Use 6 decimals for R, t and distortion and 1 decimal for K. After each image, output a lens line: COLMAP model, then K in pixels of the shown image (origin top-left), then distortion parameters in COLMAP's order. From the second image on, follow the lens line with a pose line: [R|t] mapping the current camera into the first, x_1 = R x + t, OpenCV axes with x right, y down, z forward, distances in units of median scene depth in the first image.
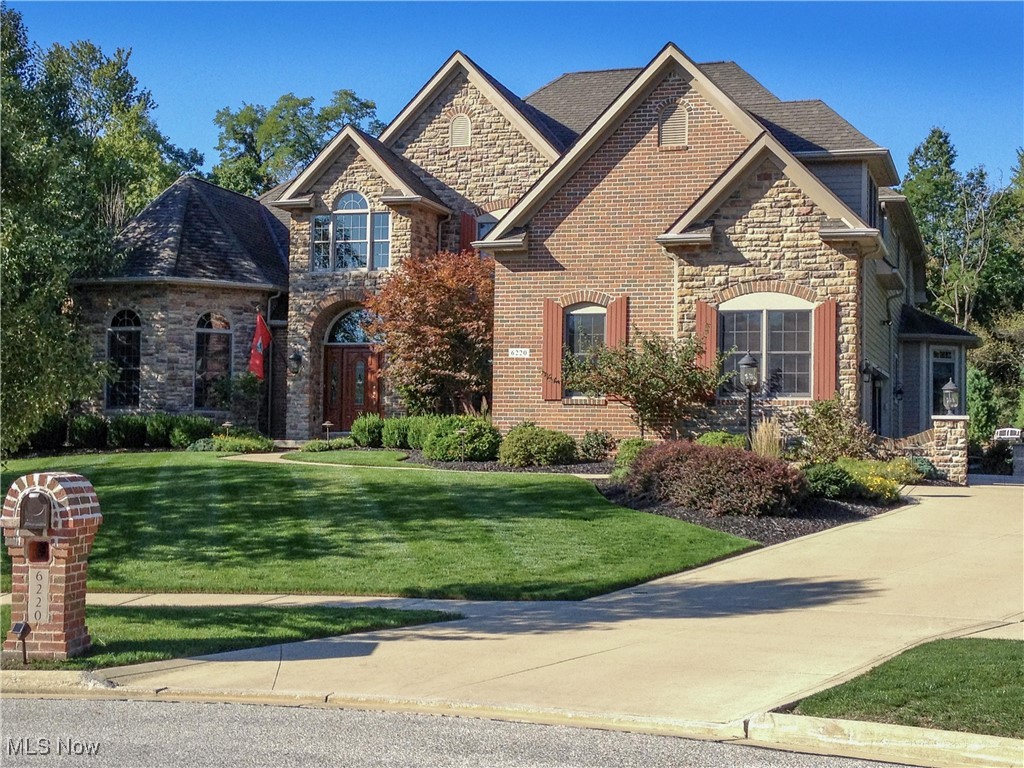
lens RADIAL K [[1454.7, 0, 511.9], [0, 1454.7, 383.4], [0, 0, 1]] dist [0.191357, 0.000000]
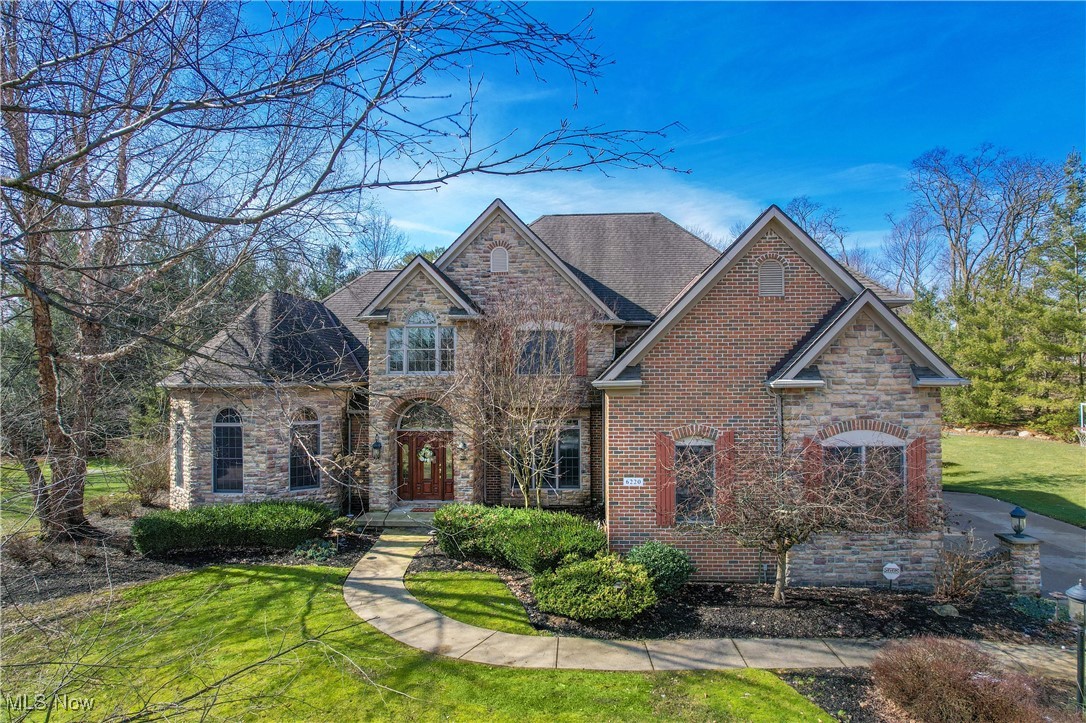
lens RADIAL K [[684.5, 0, 542.3], [0, 684.5, 364.0], [0, 0, 1]] dist [-0.004418, -0.000705]
pose [[0.975507, -0.013108, 0.219577, -0.172639], [0.008809, 0.999750, 0.020545, -0.120187], [-0.219791, -0.018108, 0.975379, 0.518397]]
